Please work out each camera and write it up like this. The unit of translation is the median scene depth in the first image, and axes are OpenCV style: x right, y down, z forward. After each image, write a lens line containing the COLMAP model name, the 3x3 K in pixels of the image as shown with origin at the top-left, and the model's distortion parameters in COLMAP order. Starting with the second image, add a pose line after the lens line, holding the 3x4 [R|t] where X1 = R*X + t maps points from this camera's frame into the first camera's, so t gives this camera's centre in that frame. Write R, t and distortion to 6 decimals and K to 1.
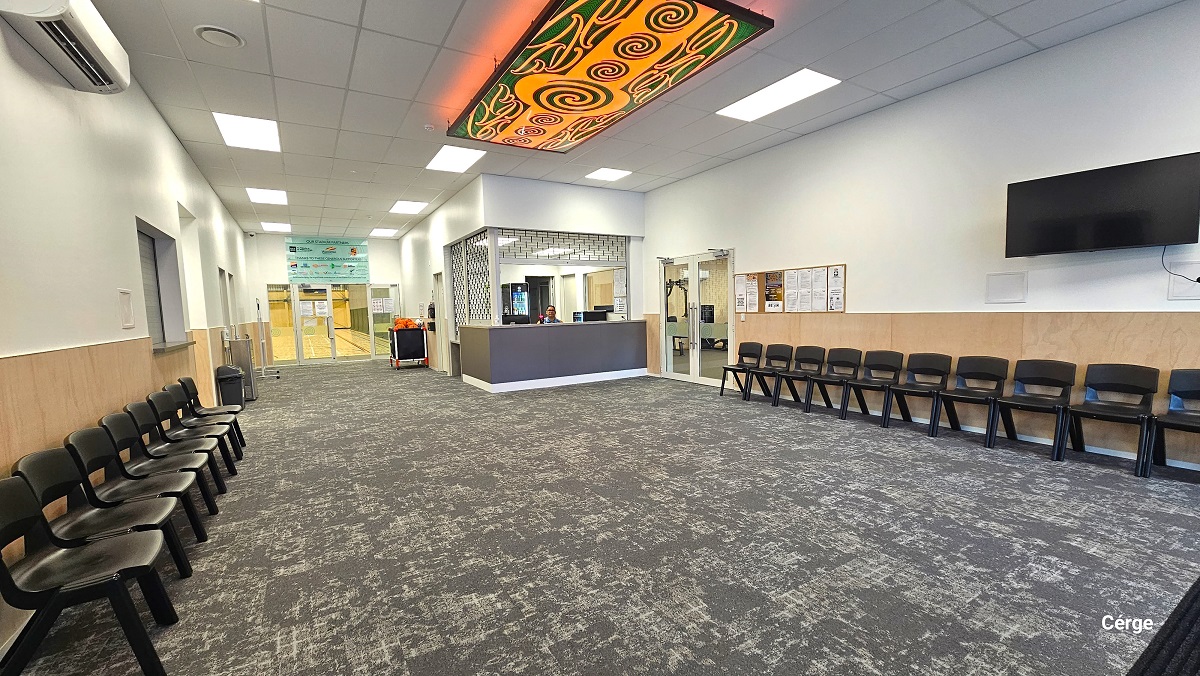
lens RADIAL K [[489.9, 0, 597.6], [0, 489.9, 352.0], [0, 0, 1]] dist [-0.000663, 0.000149]
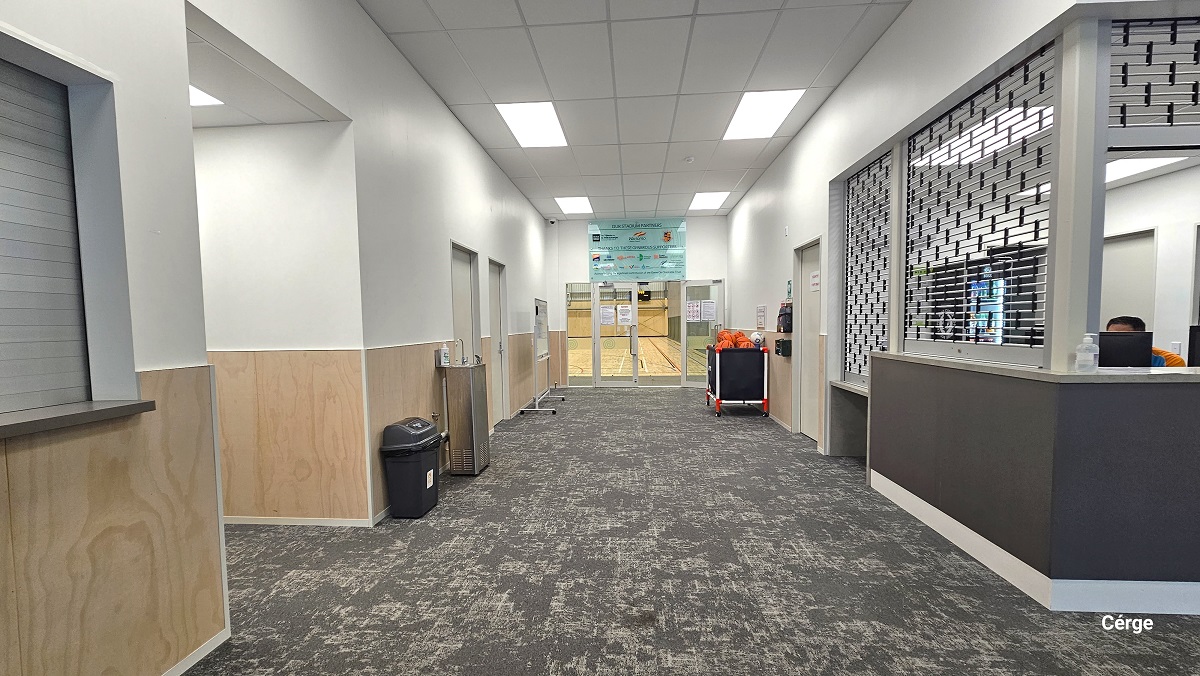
lens RADIAL K [[489.9, 0, 597.6], [0, 489.9, 352.0], [0, 0, 1]] dist [-0.000663, 0.000149]
pose [[0.816267, 0.049035, -0.575590, -0.179015], [-0.059480, 0.998229, 0.000688, -0.032461], [0.574605, 0.033675, 0.817738, 0.404942]]
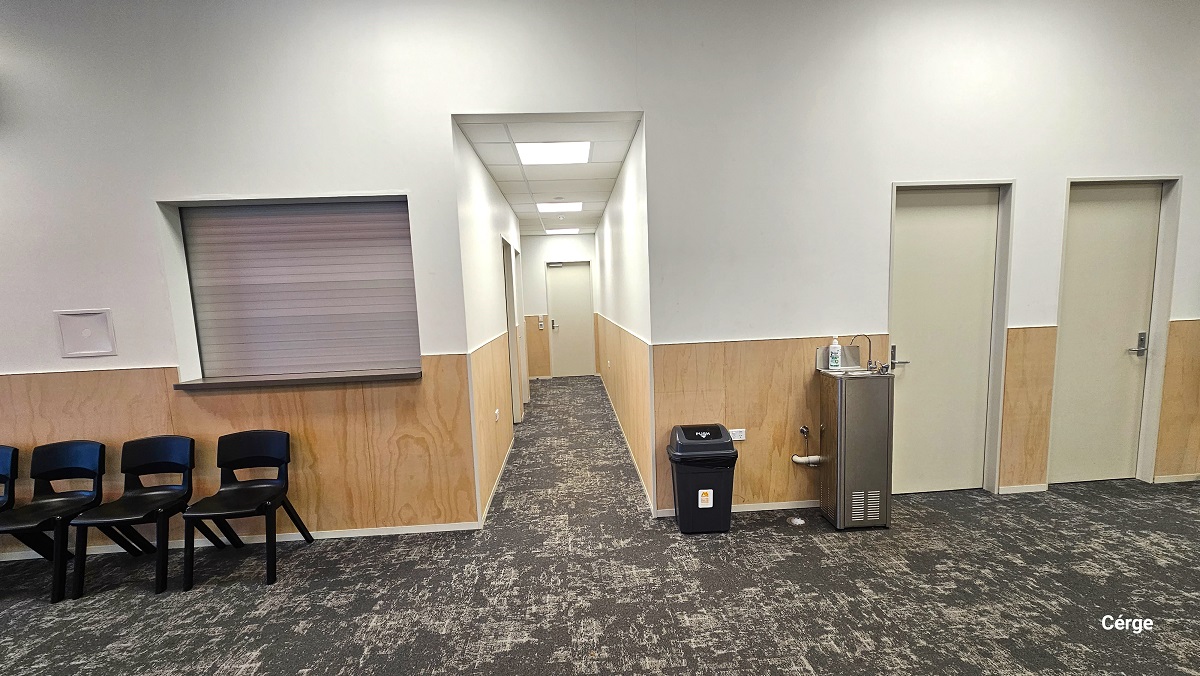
lens RADIAL K [[489.9, 0, 597.6], [0, 489.9, 352.0], [0, 0, 1]] dist [-0.000663, 0.000149]
pose [[-0.455307, 0.148348, -0.877889, -0.188318], [-0.028050, 0.983142, 0.180682, -0.070010], [0.889892, 0.106890, -0.443470, 0.645678]]
